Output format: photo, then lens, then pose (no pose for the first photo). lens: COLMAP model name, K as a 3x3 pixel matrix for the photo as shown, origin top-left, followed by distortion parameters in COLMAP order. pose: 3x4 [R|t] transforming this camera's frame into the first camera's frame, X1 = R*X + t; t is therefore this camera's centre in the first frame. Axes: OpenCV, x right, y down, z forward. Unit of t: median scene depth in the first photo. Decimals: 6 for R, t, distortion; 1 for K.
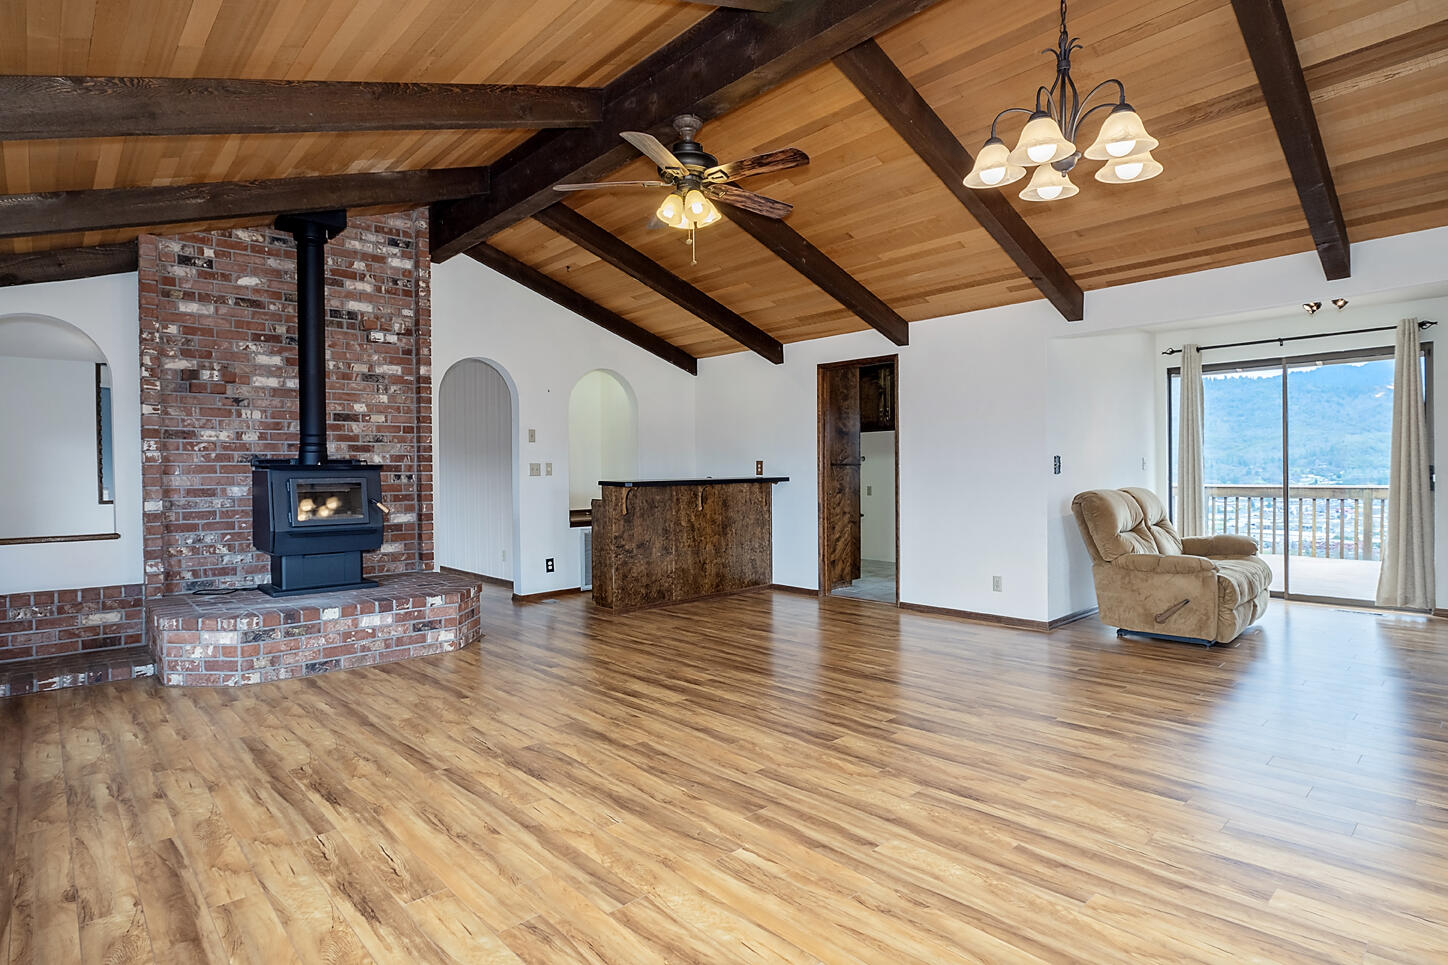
lens RADIAL K [[749.8, 0, 727.1], [0, 749.8, 482.4], [0, 0, 1]] dist [-0.013006, 0.002236]
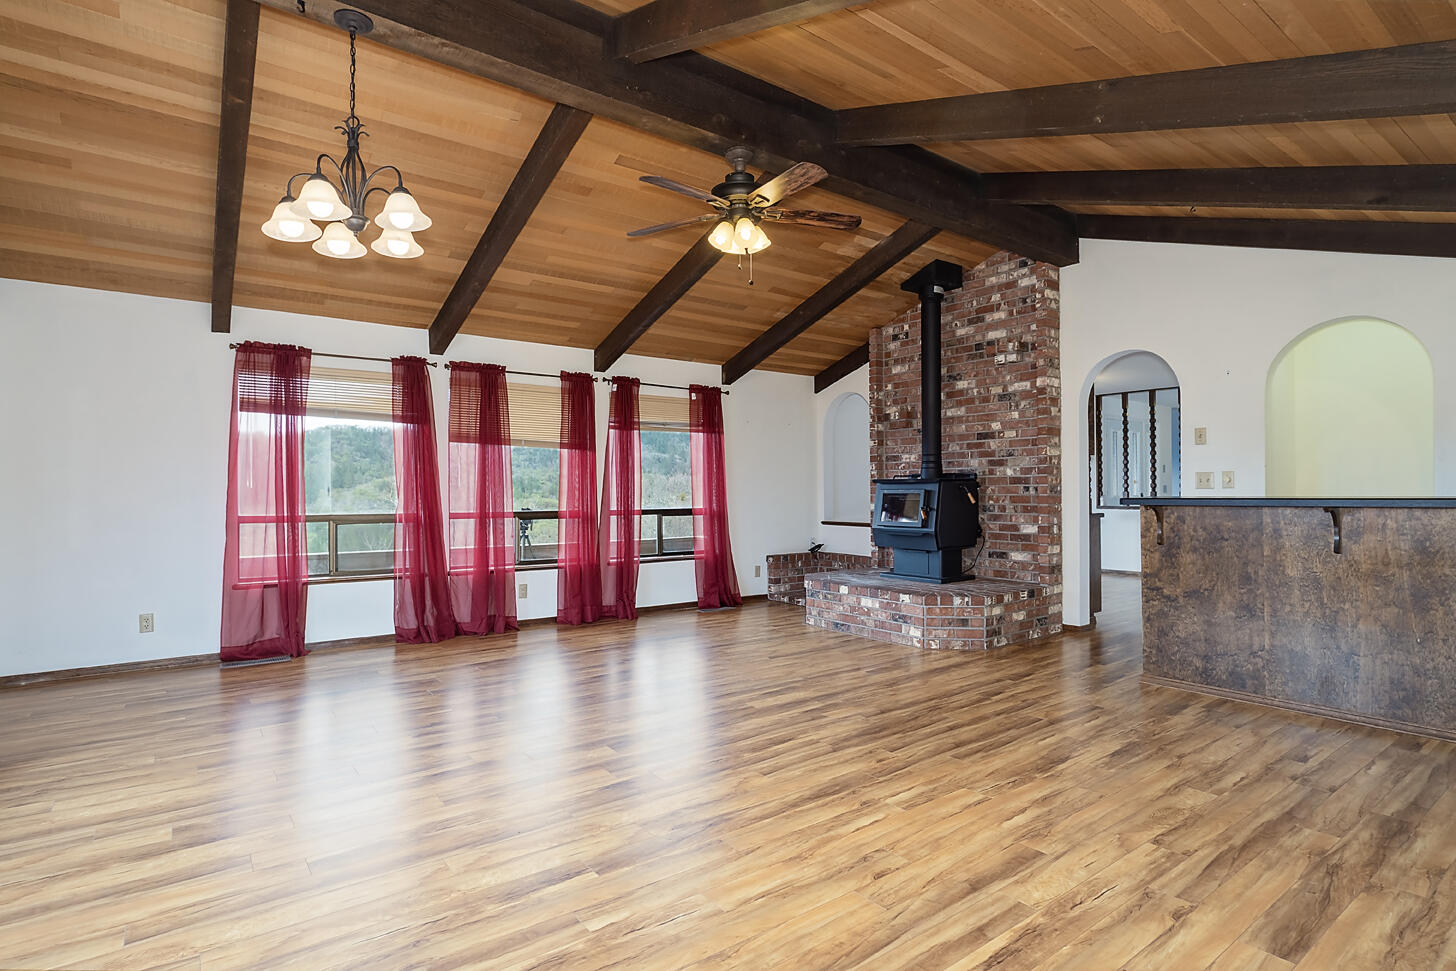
lens RADIAL K [[753.9, 0, 731.2], [0, 753.9, 485.4], [0, 0, 1]] dist [-0.013006, 0.002236]
pose [[-0.104239, 0.000845, -0.994552, 0.755660], [-0.012677, 0.999917, 0.002179, -0.011009], [0.994471, 0.012835, -0.104220, 0.838658]]
